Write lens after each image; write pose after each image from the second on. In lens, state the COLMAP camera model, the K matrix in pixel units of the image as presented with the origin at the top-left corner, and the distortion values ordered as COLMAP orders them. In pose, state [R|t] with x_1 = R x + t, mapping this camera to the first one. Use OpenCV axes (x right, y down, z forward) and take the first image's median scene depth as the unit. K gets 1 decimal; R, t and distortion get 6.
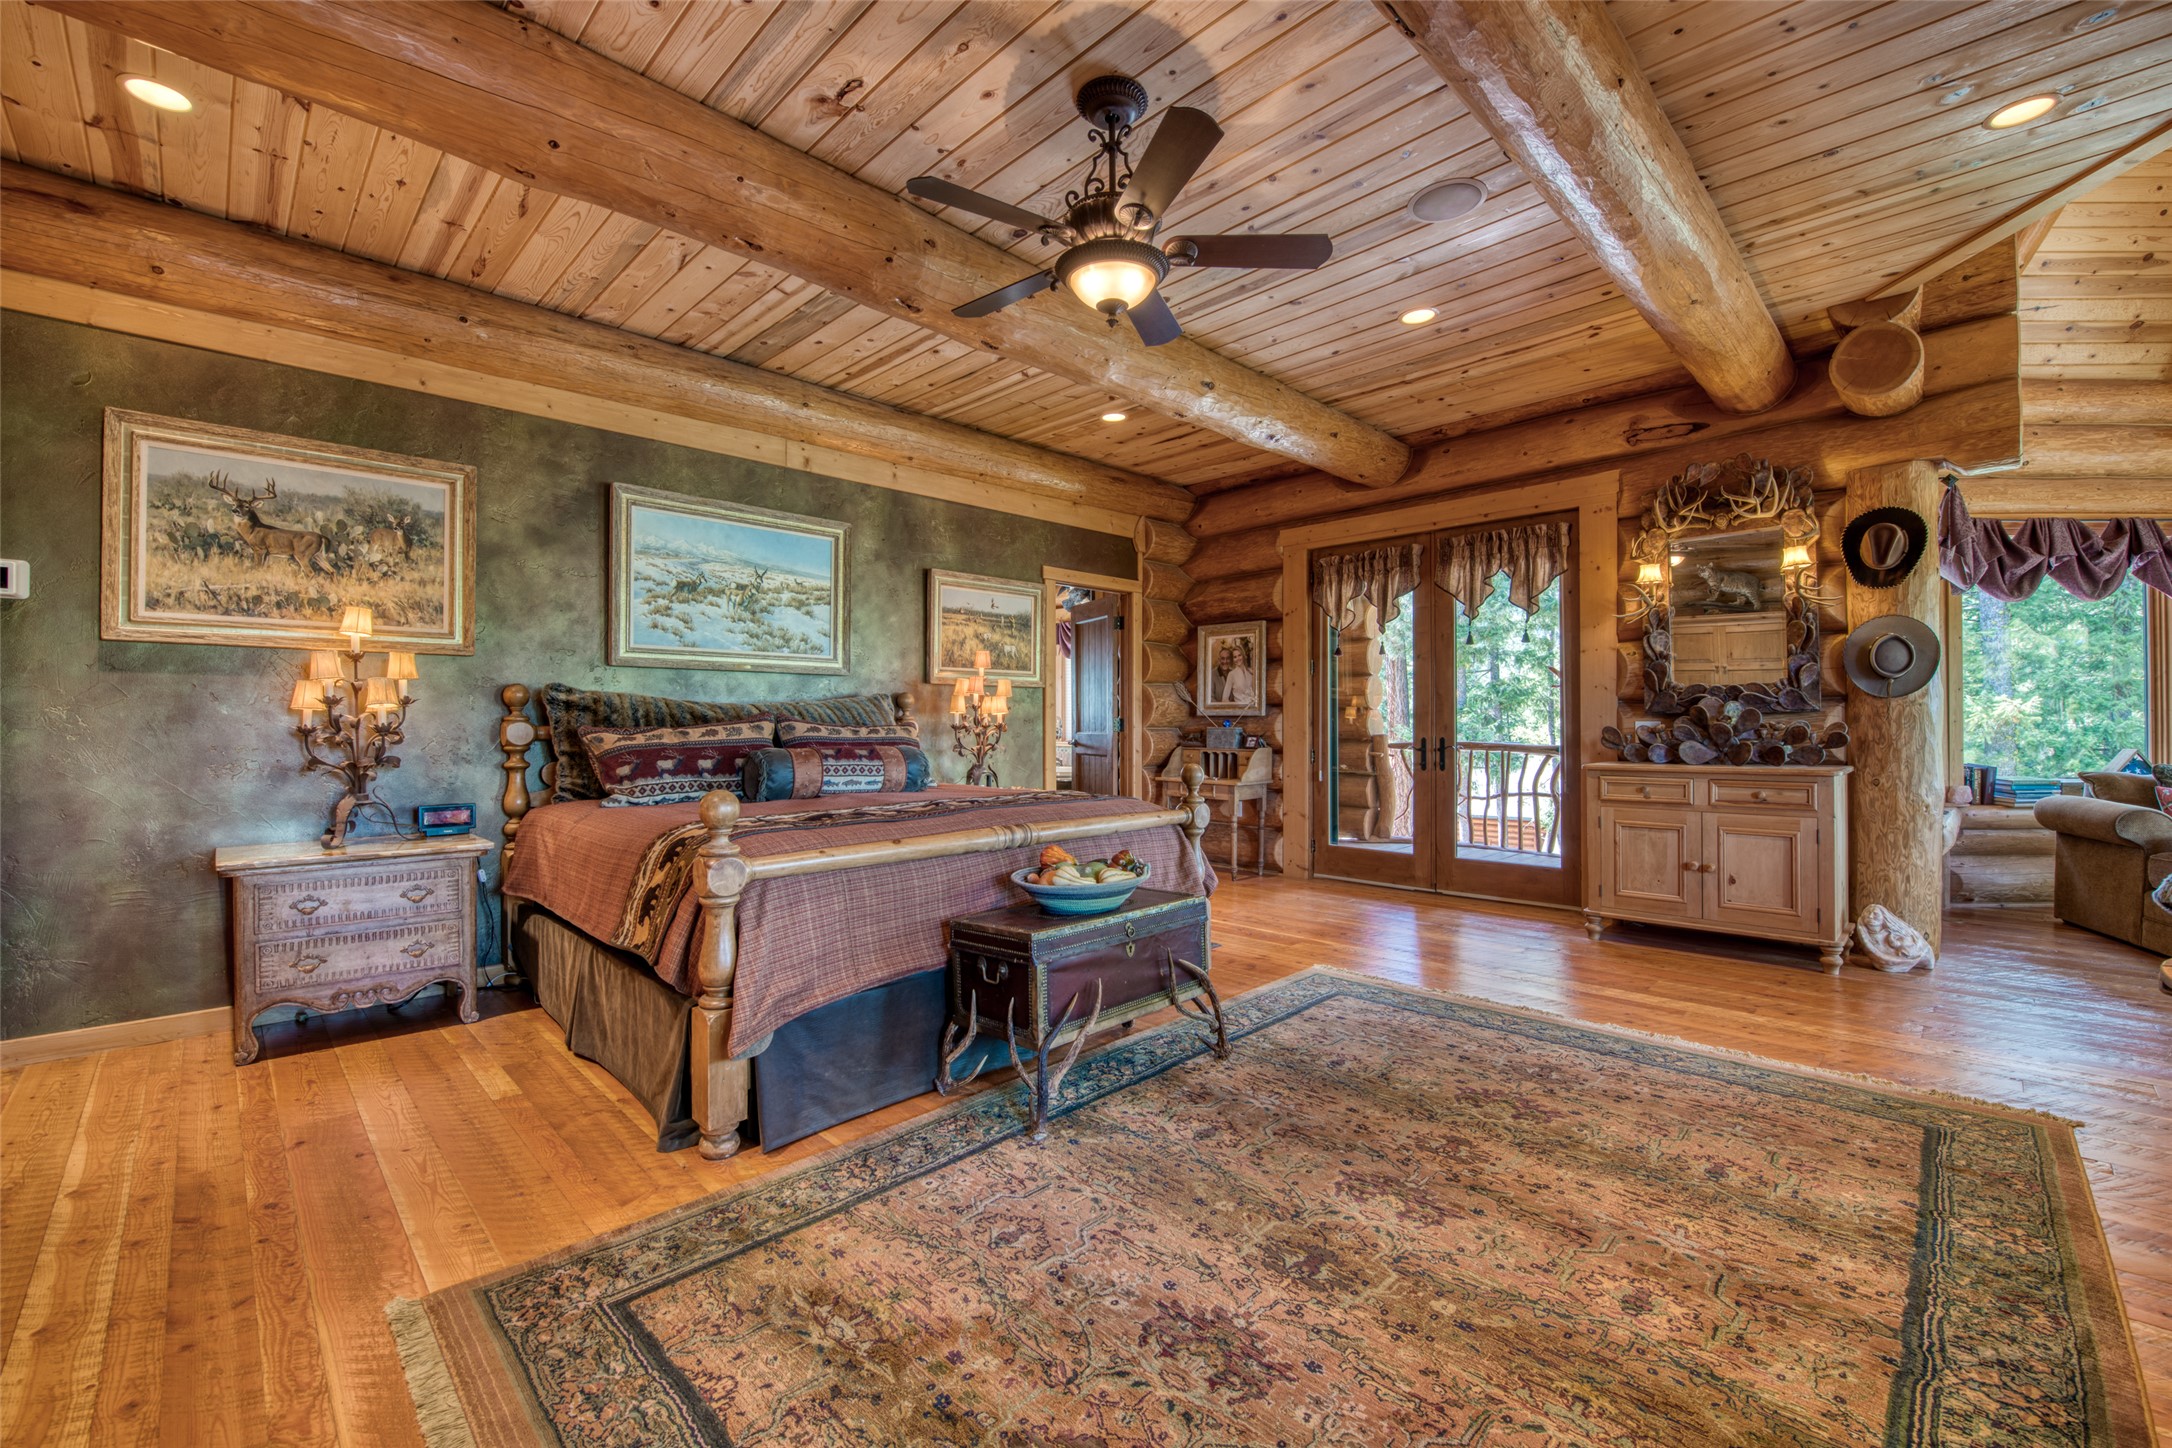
lens RADIAL K [[904.5, 0, 1033.5], [0, 904.5, 720.0], [0, 0, 1]] dist [-0.011150, -0.002684]
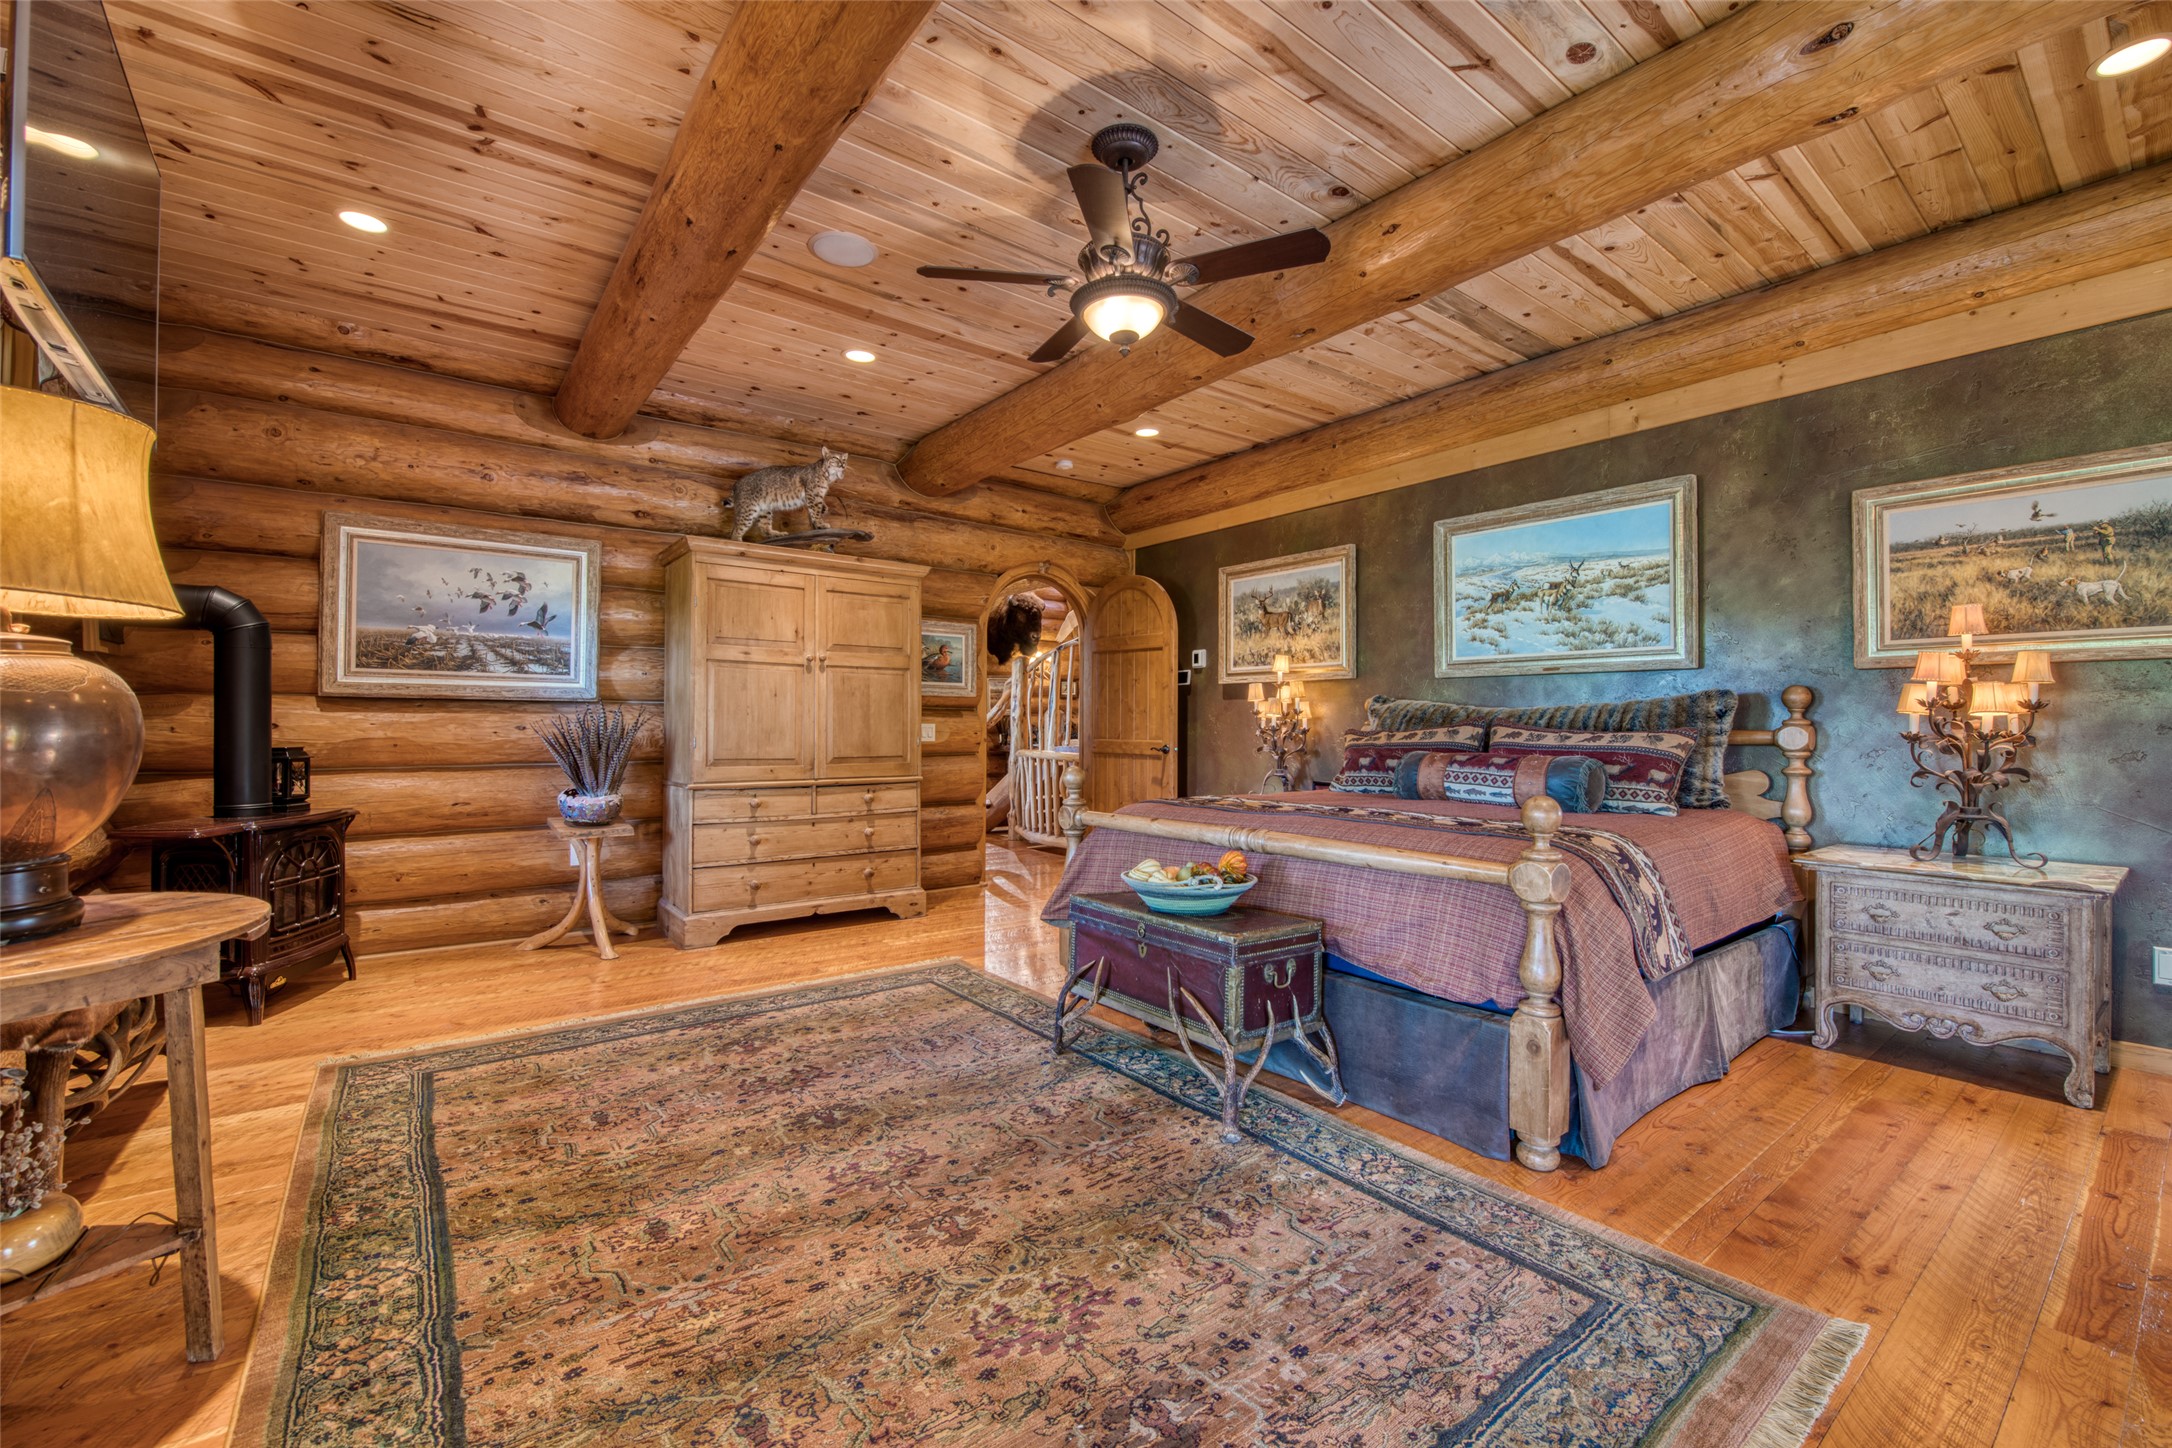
lens RADIAL K [[881.9, 0, 1113.9], [0, 881.9, 717.6], [0, 0, 1]] dist [-0.011900, -0.004787]
pose [[-0.079651, -0.007936, -0.996791, 0.846115], [-0.003919, 0.999963, -0.007648, 0.001469], [0.996815, 0.003297, -0.079680, 0.807435]]
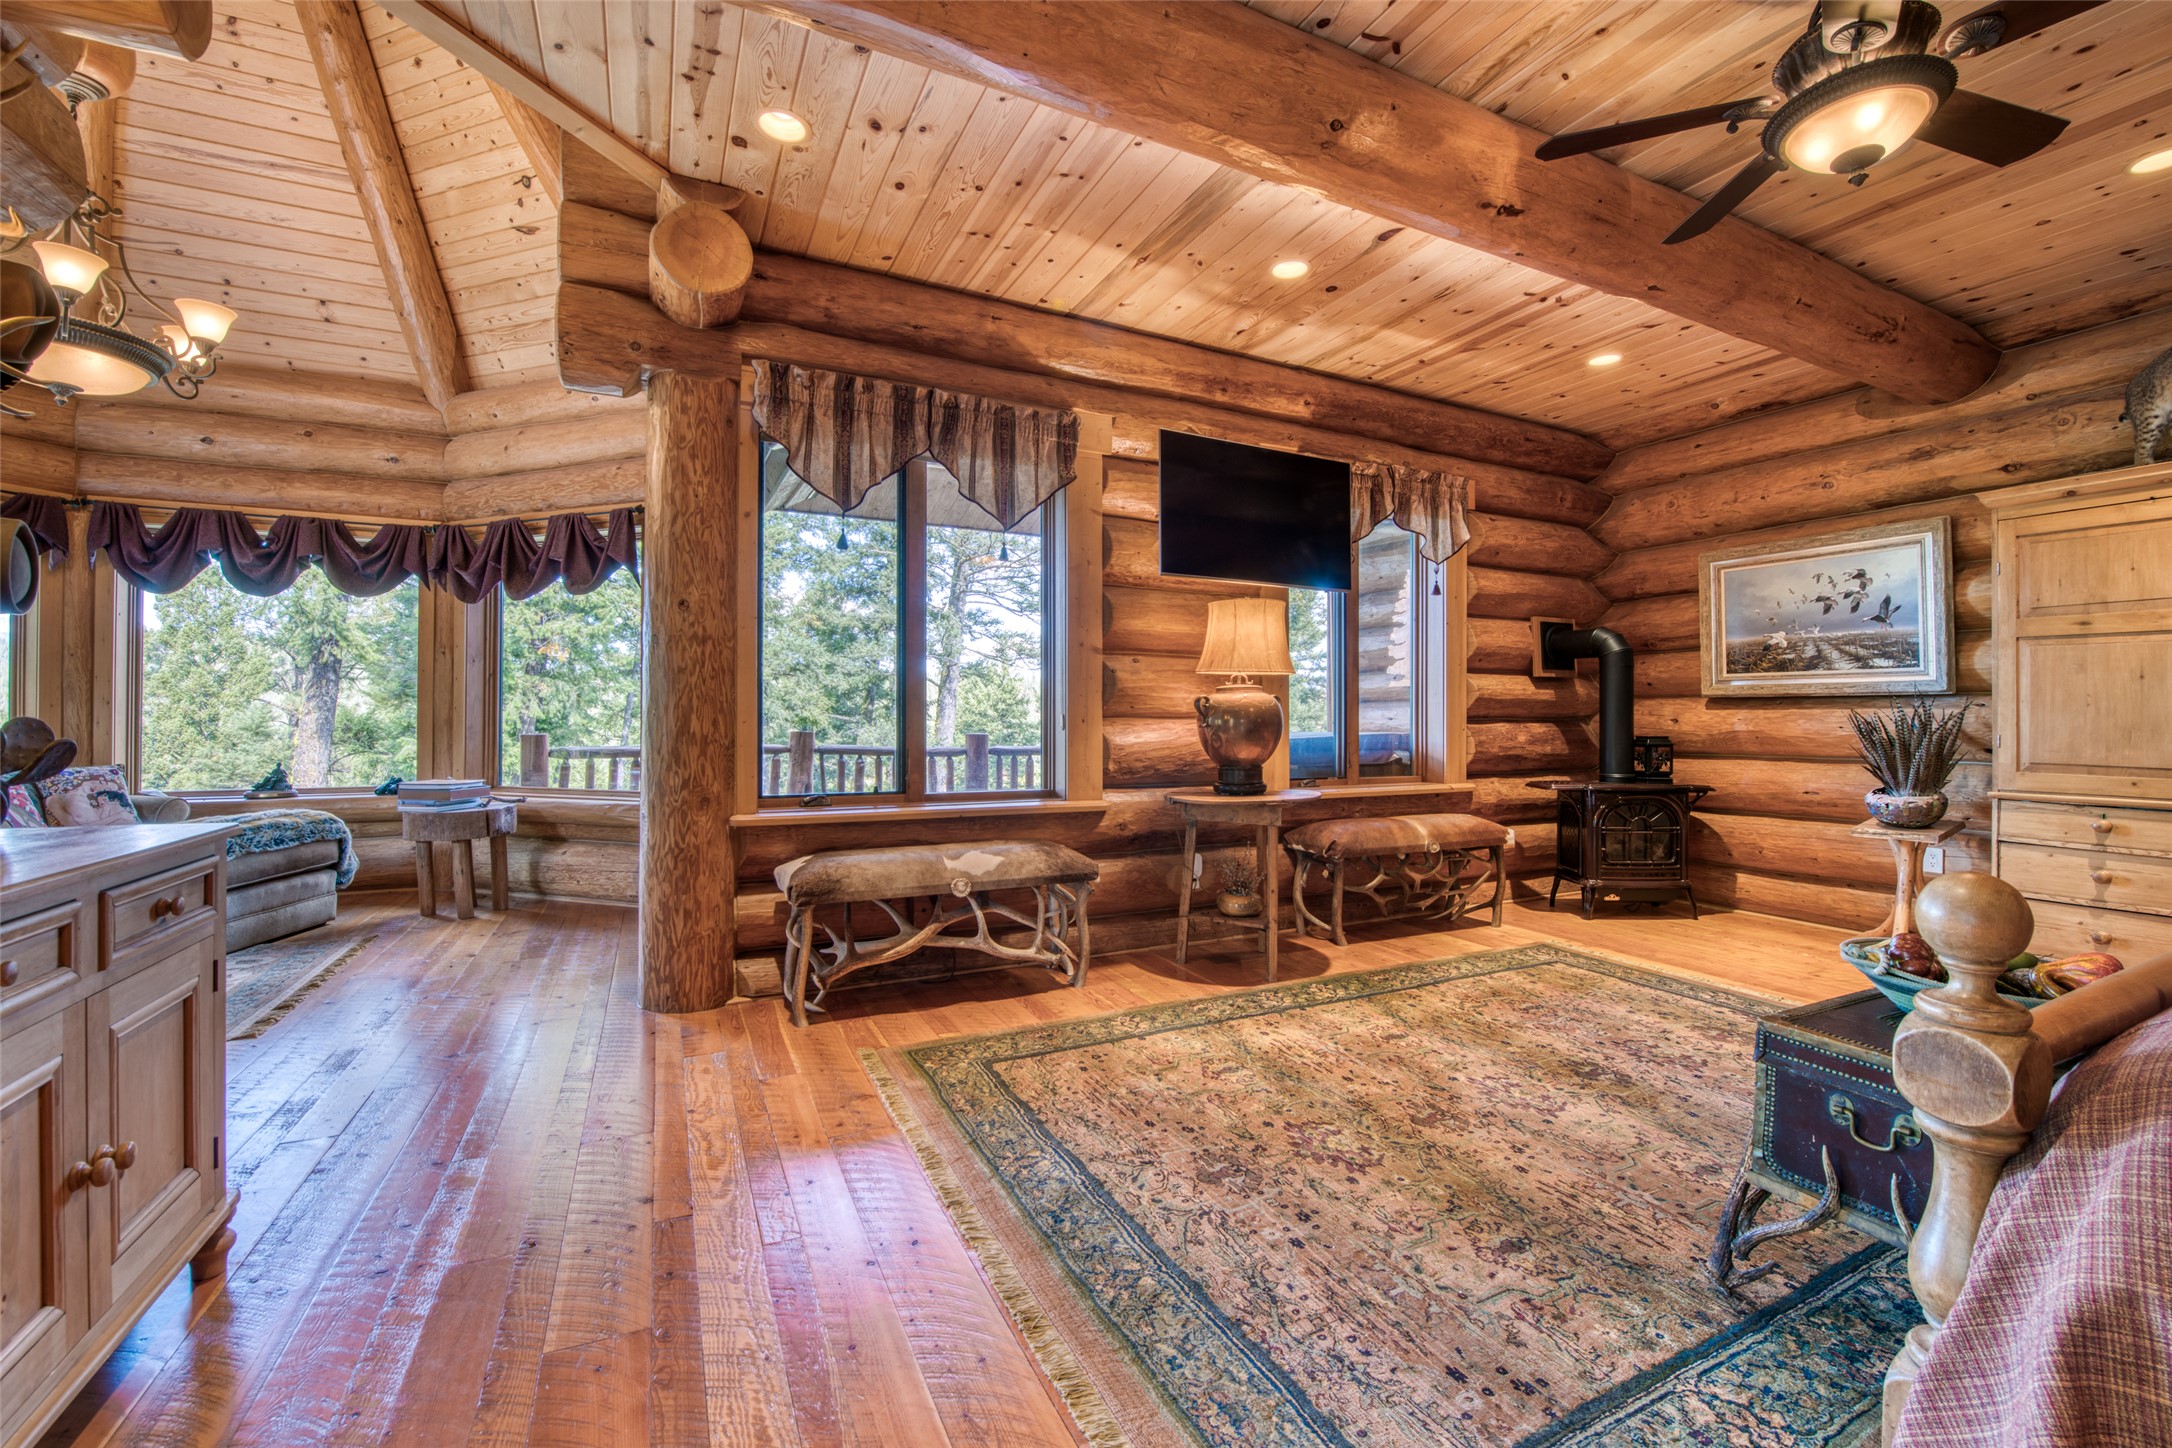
lens RADIAL K [[886.3, 0, 1078.7], [0, 886.3, 708.2], [0, 0, 1]] dist [-0.012295, -0.004813]
pose [[-0.957824, 0.002520, 0.287344, 0.375529], [-0.000730, 0.999937, -0.011201, 0.003762], [-0.287354, -0.010938, -0.957762, 1.404251]]
